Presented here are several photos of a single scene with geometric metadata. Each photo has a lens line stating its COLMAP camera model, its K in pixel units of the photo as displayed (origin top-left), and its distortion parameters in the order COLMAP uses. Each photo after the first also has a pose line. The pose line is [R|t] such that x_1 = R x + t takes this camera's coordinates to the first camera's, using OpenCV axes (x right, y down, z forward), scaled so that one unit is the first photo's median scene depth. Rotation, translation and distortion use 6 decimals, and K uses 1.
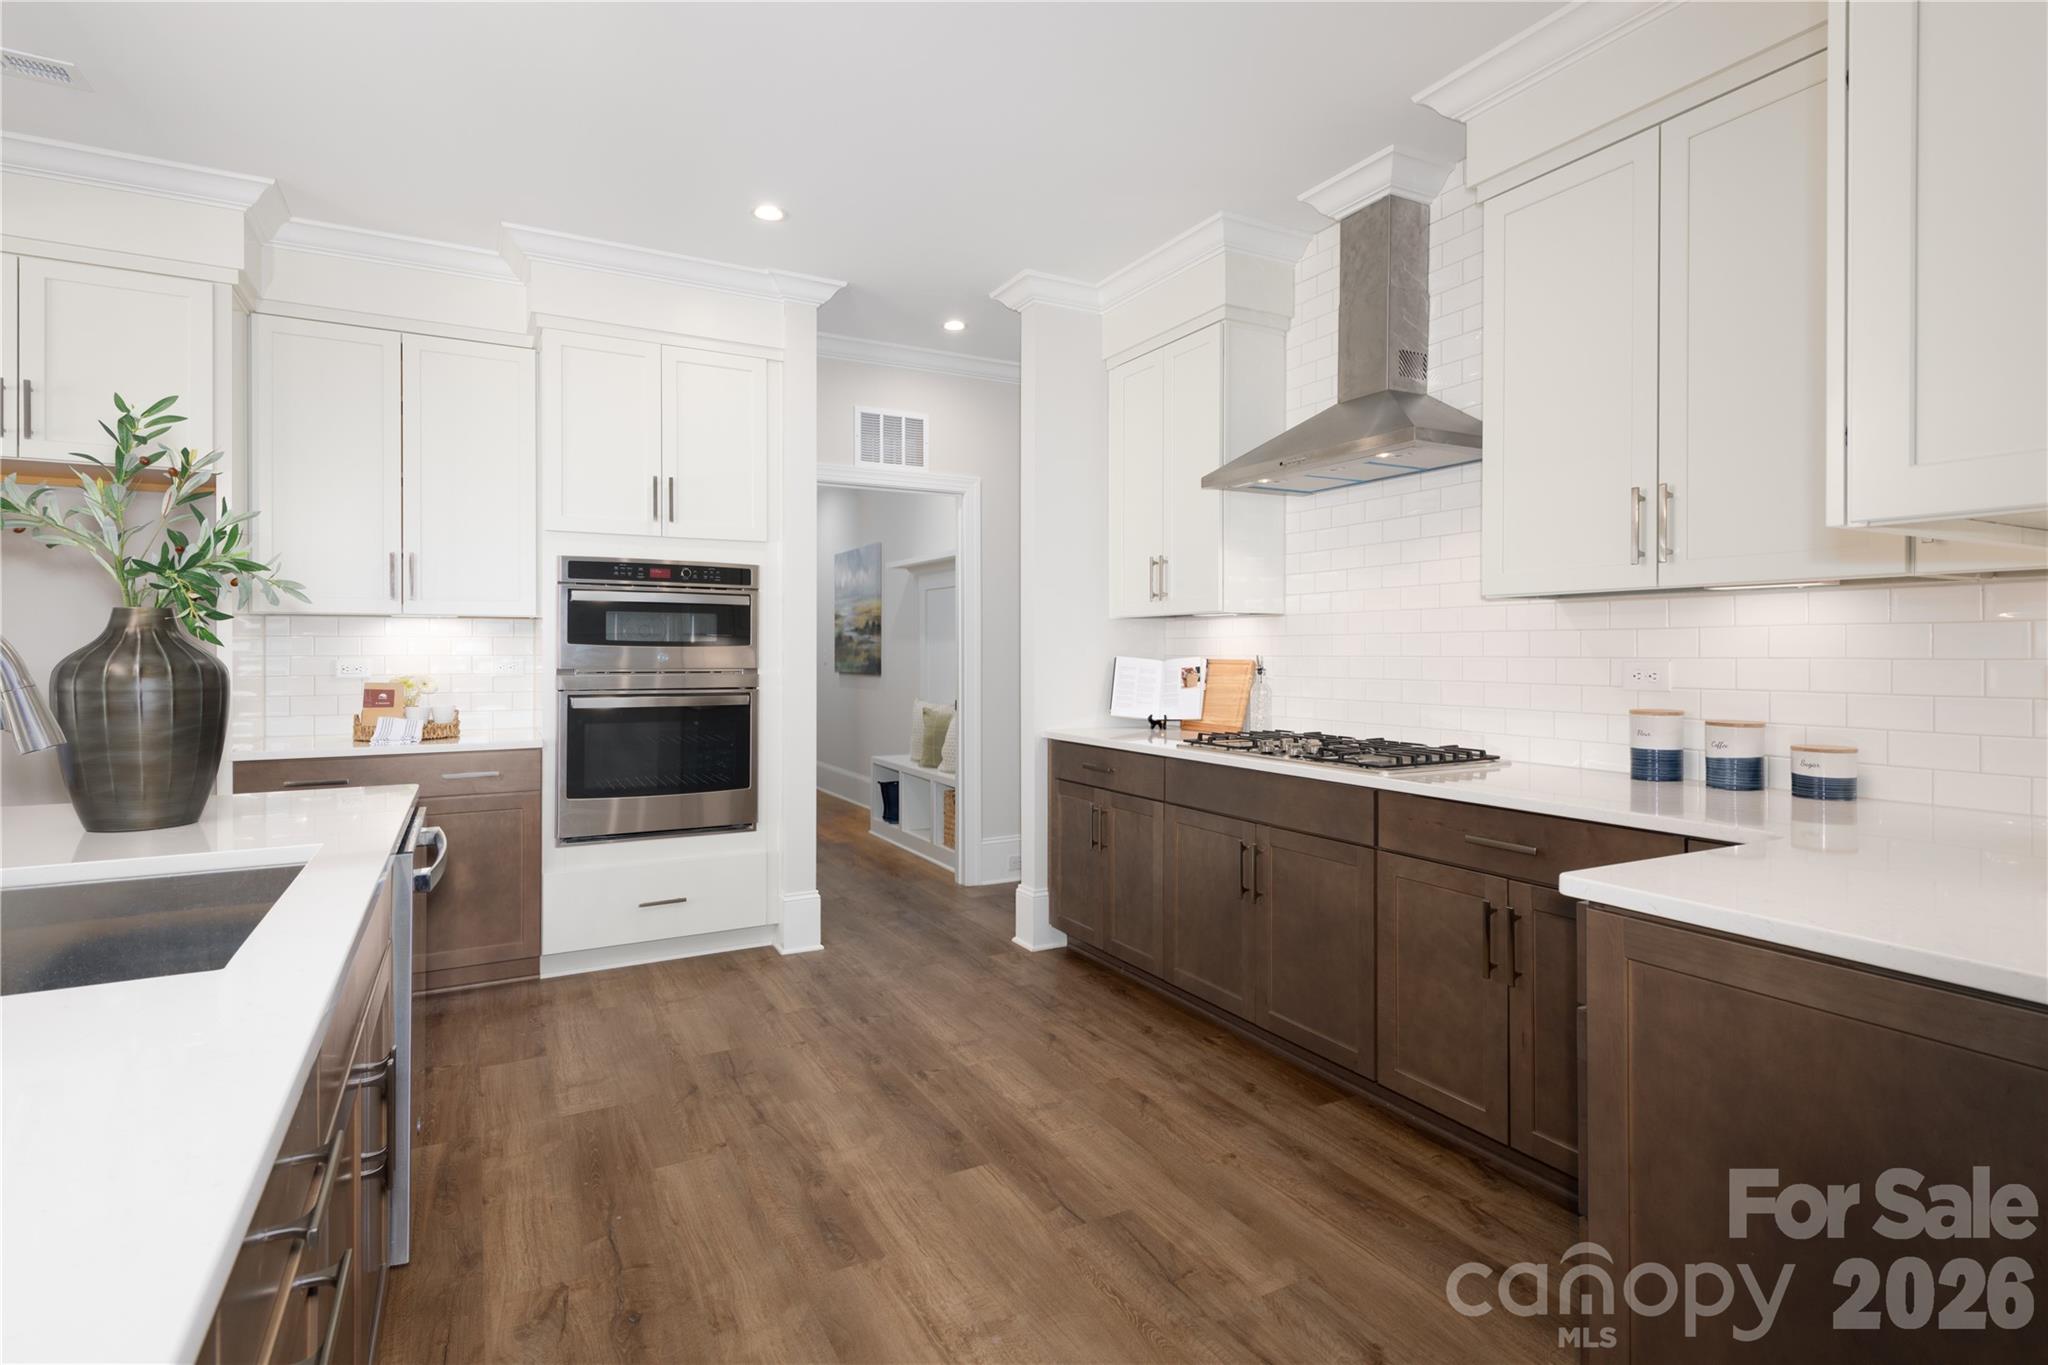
lens RADIAL K [[995.0, 0, 1003.6], [0, 995.0, 652.2], [0, 0, 1]] dist [0.004332, -0.000068]
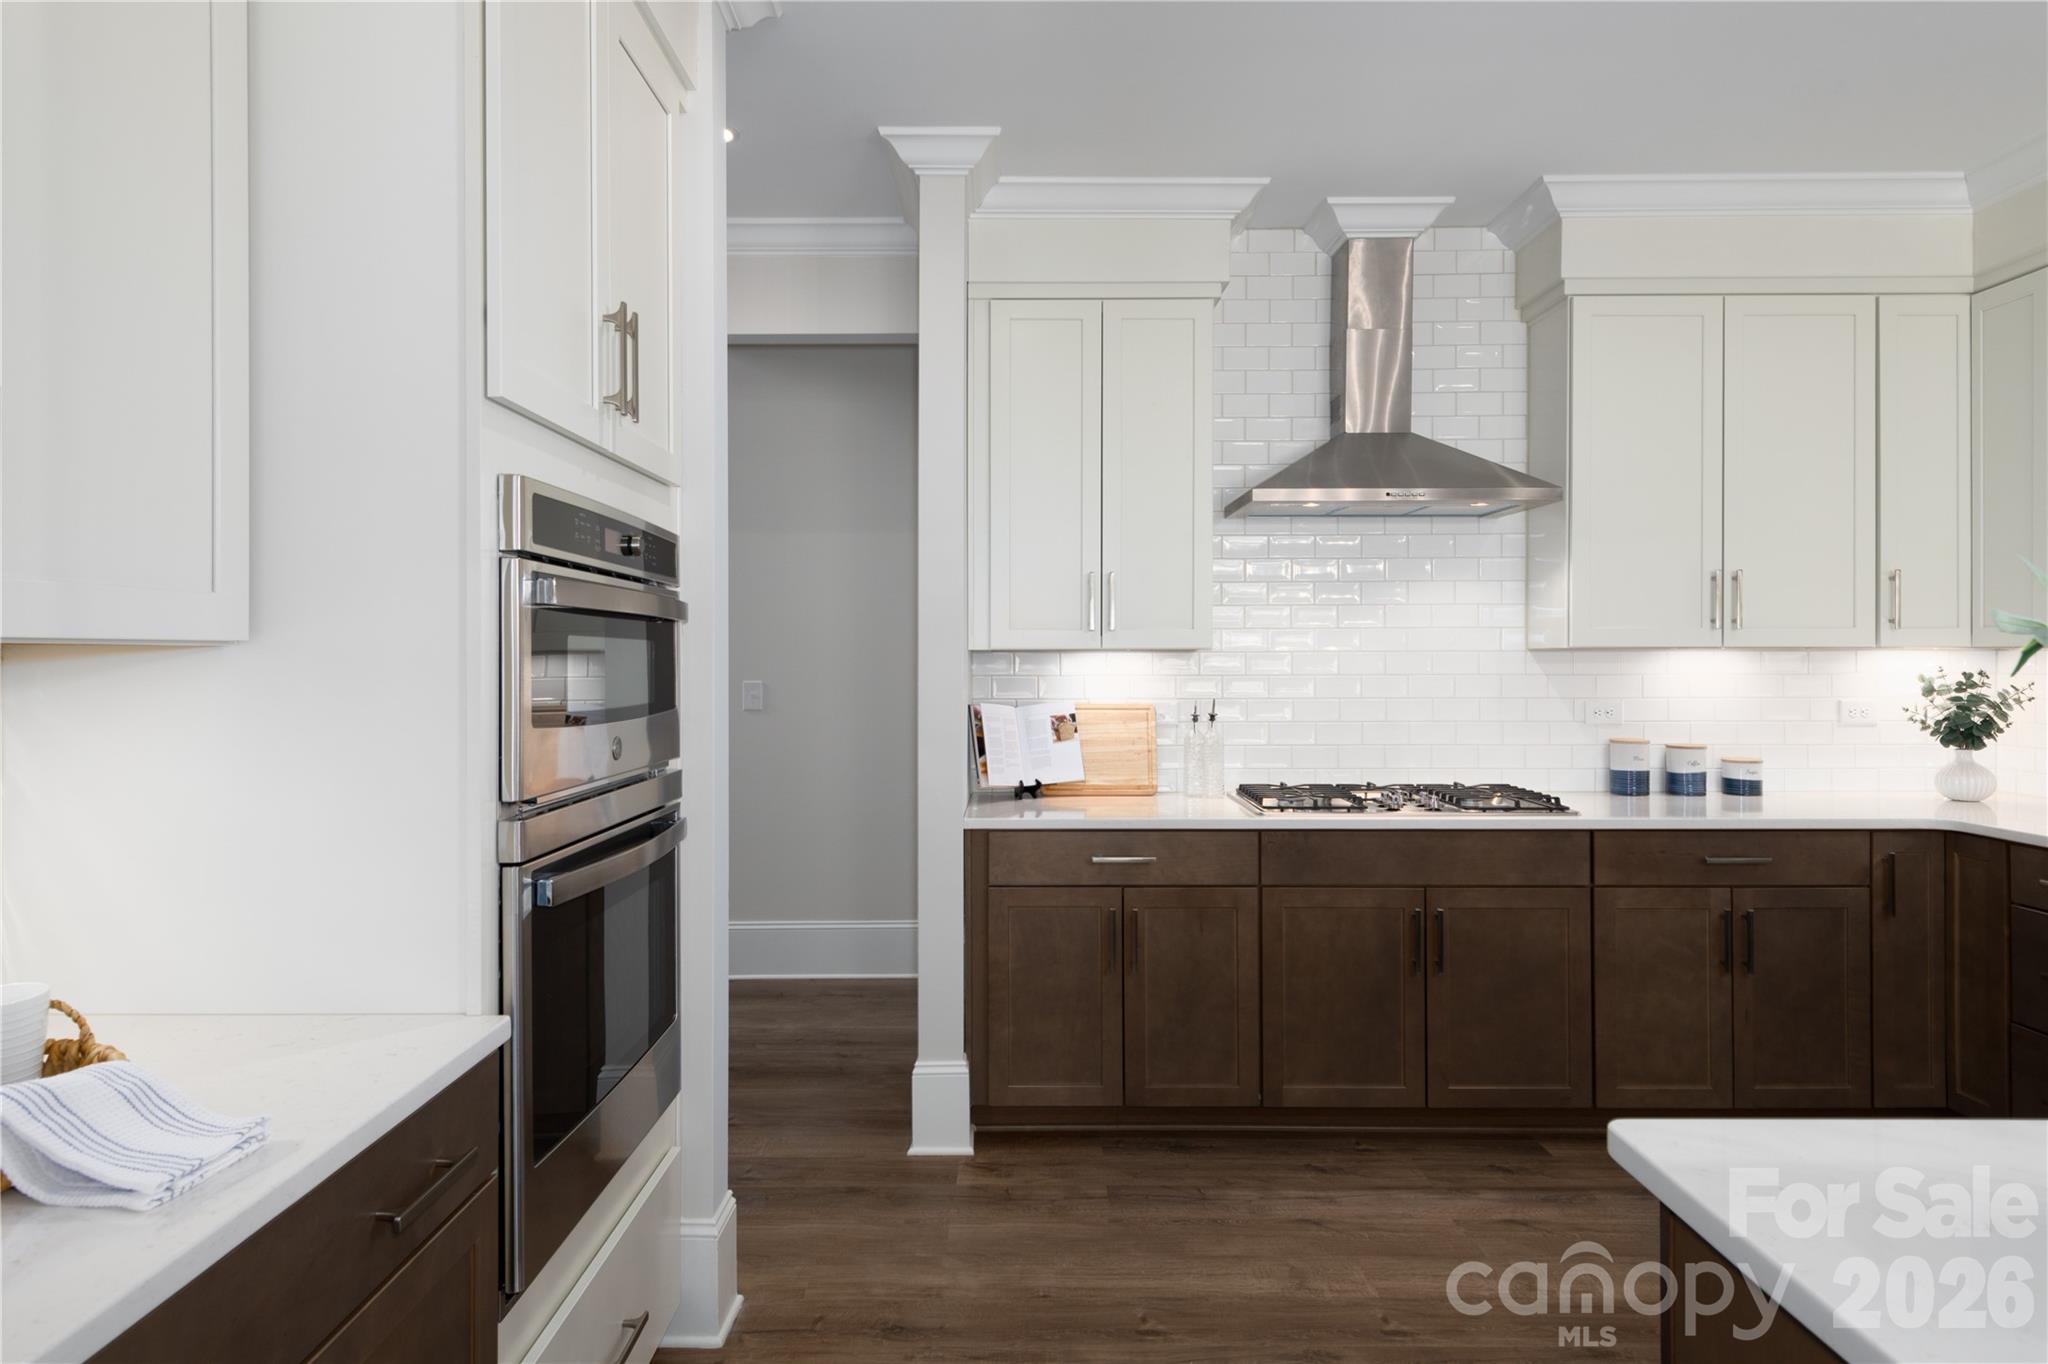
lens RADIAL K [[1193.7, 0, 1095.0], [0, 1193.7, 657.9], [0, 0, 1]] dist [0.010198, 0.000389]
pose [[0.473165, -0.000431, 0.880974, -0.737162], [0.002384, 0.999997, -0.000791, -0.033373], [-0.880971, 0.002475, 0.473164, 0.642524]]
